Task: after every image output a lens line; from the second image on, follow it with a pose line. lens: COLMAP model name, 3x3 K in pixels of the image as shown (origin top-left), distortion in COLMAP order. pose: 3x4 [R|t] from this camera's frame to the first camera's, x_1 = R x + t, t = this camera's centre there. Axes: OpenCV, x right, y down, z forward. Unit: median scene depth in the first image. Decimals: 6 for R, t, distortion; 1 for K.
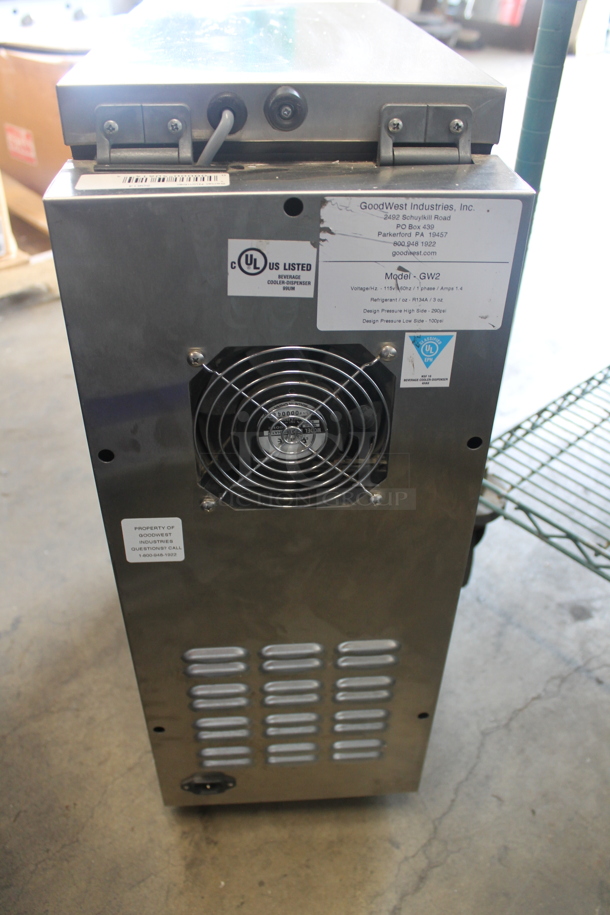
lens RADIAL K [[780.6, 0, 305.0], [0, 780.6, 457.5], [0, 0, 1]] dist [-0.176453, 0.154820]
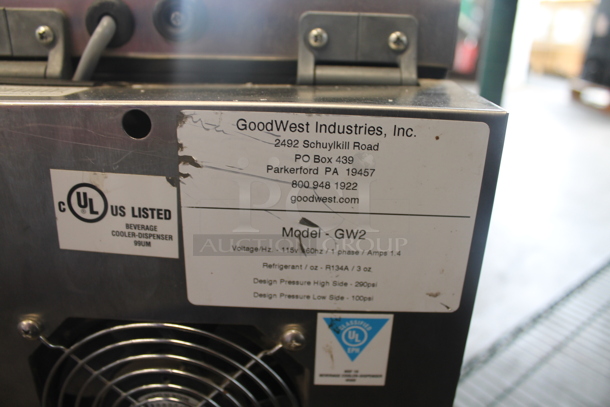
lens RADIAL K [[520.4, 0, 284.4], [0, 520.4, 212.5], [0, 0, 1]] dist [-0.176453, 0.154820]
pose [[0.994454, 0.041274, -0.096738, 0.150195], [-0.063963, 0.967474, -0.244752, -0.141853], [0.083489, 0.249582, 0.964748, 0.563856]]
